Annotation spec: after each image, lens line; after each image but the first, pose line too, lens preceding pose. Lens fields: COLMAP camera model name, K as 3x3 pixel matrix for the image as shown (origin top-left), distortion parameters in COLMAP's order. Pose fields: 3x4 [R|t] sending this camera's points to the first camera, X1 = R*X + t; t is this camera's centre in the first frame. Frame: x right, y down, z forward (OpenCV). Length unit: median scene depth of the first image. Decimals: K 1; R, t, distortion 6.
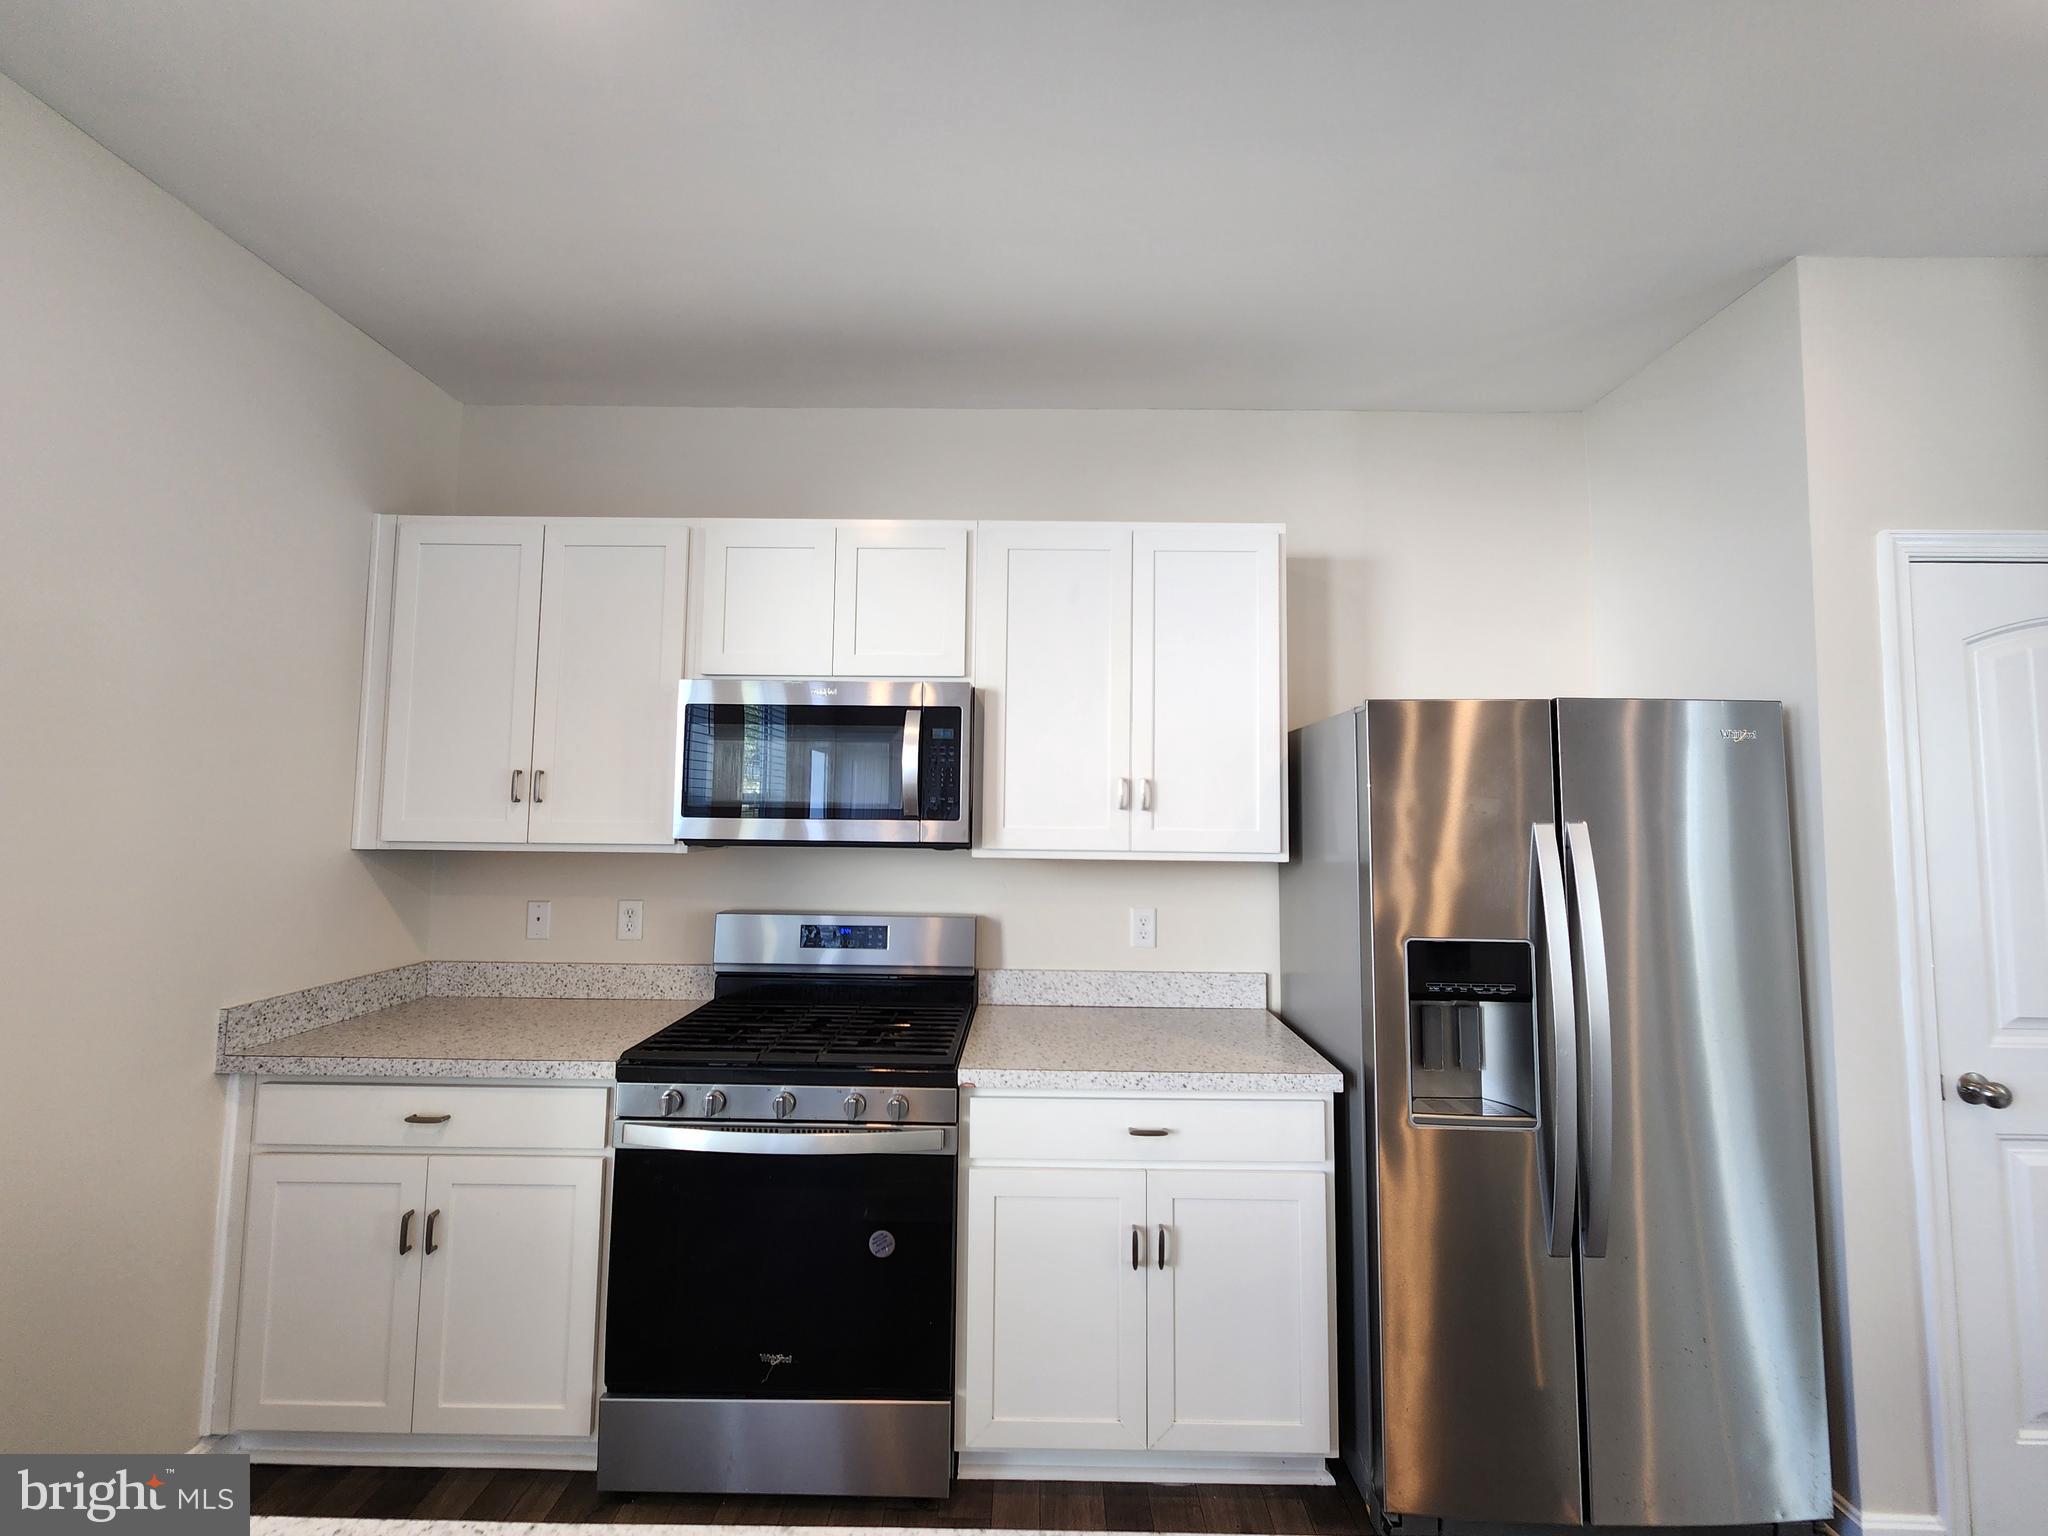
lens RADIAL K [[839.5, 0, 1025.9], [0, 839.5, 758.2], [0, 0, 1]] dist [0.003367, -0.000414]
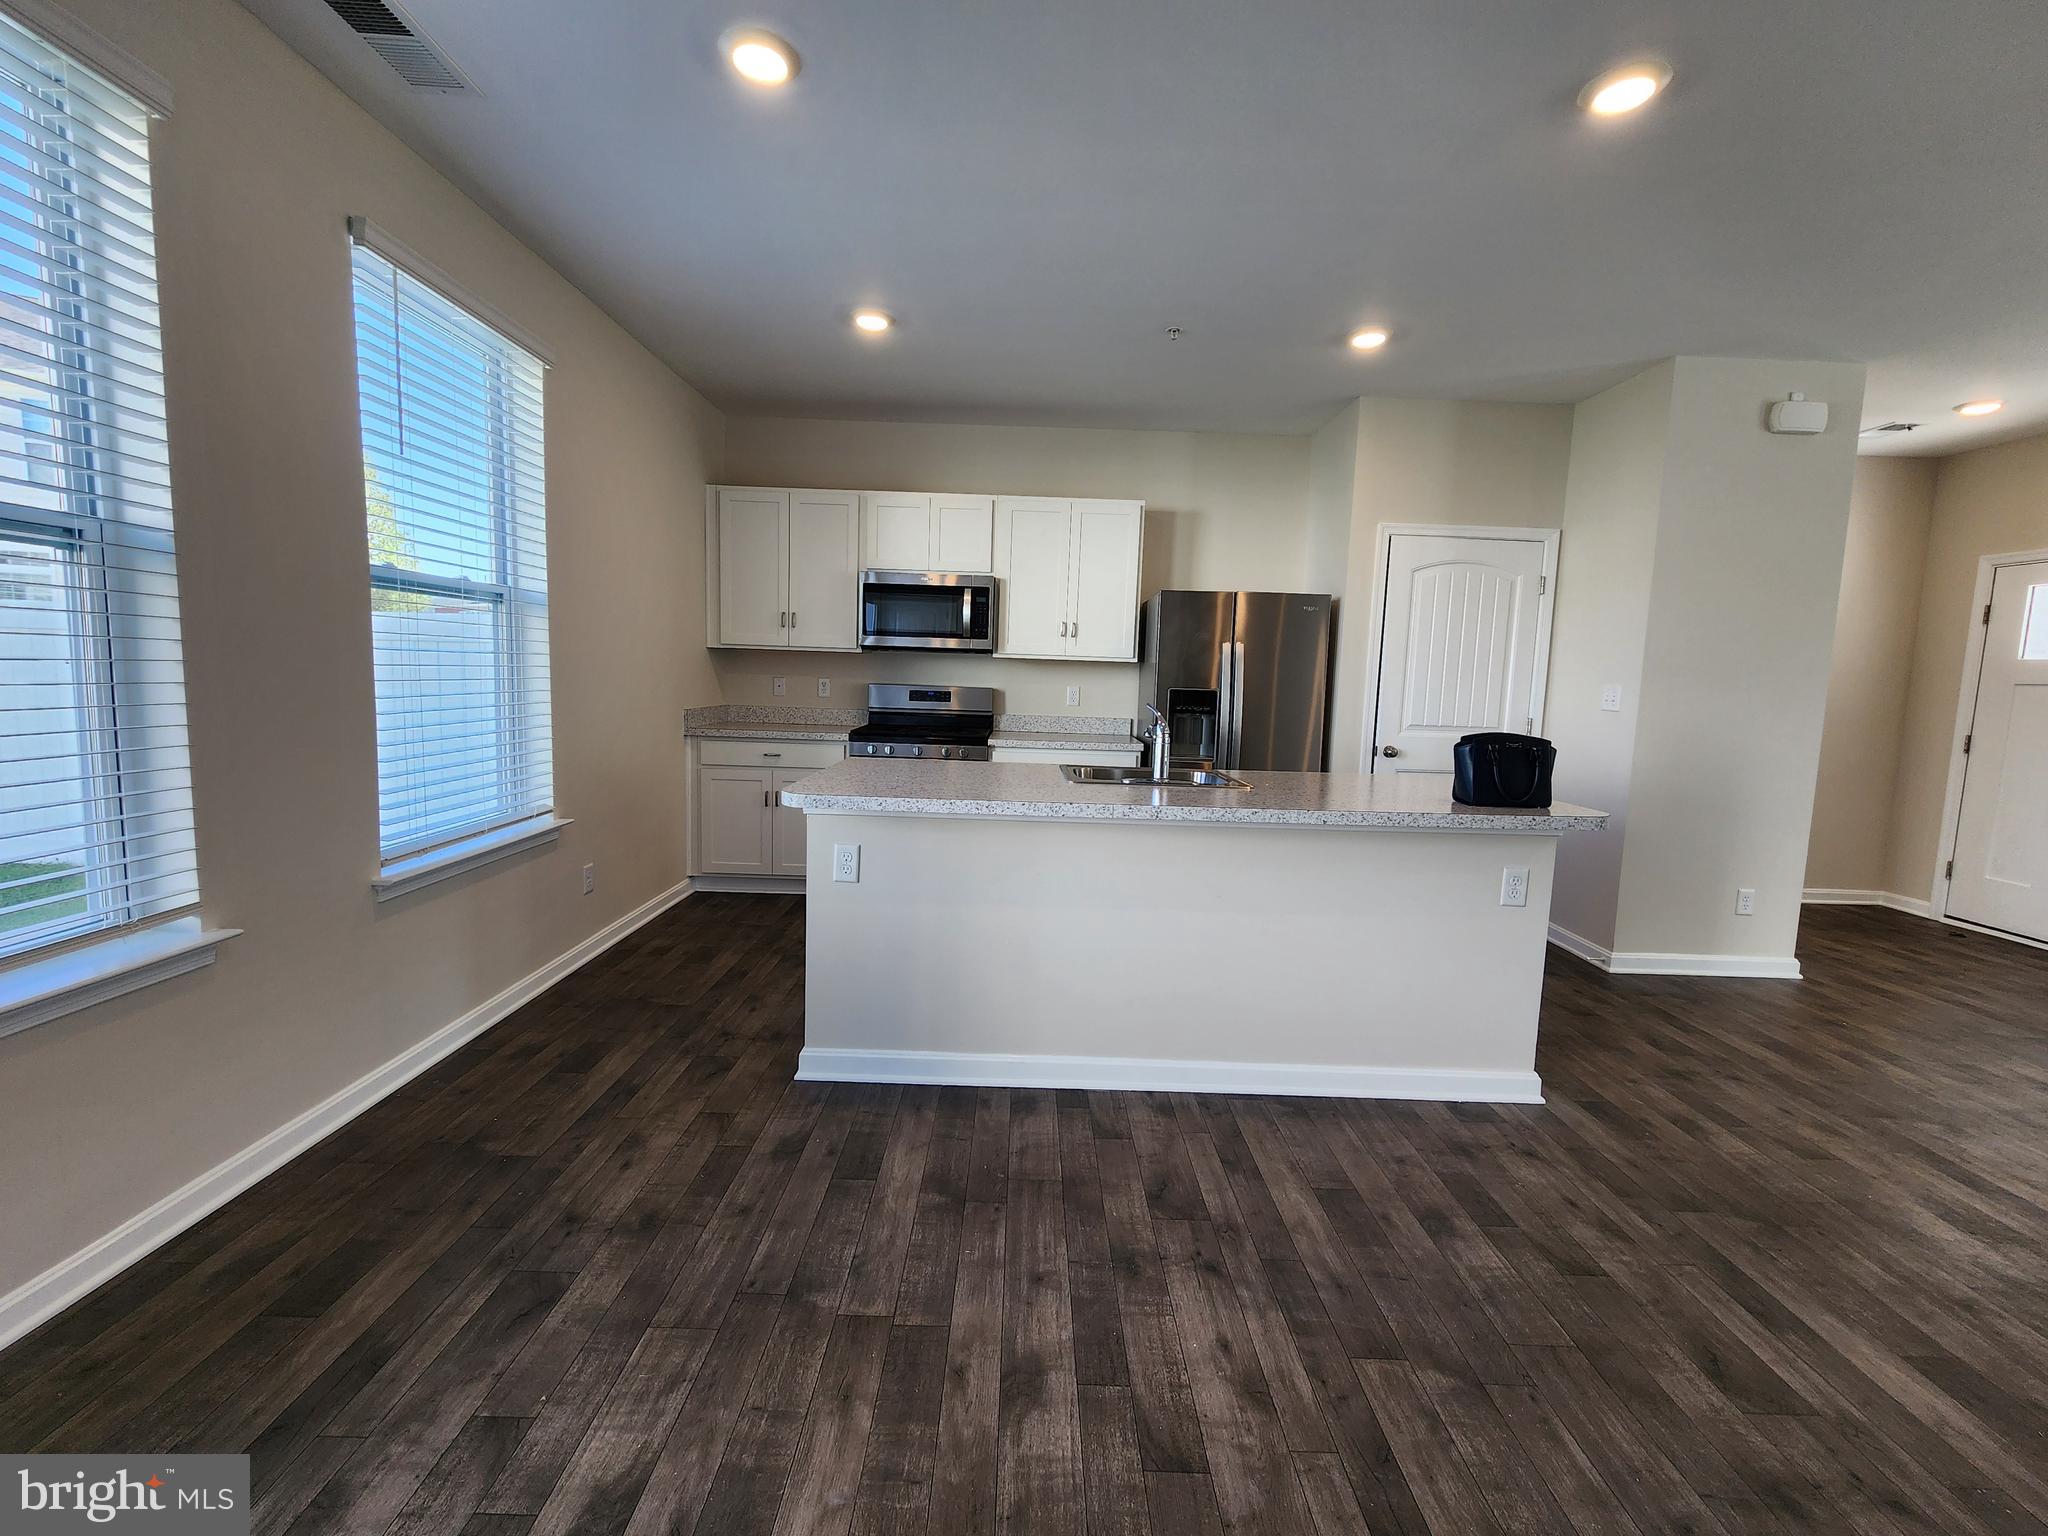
lens RADIAL K [[839.5, 0, 1025.9], [0, 839.5, 758.2], [0, 0, 1]] dist [0.003367, -0.000414]
pose [[0.999561, 0.019559, 0.022269, -0.022253], [-0.023016, 0.985622, 0.167390, 0.009243], [-0.018674, -0.167829, 0.985639, -1.199538]]
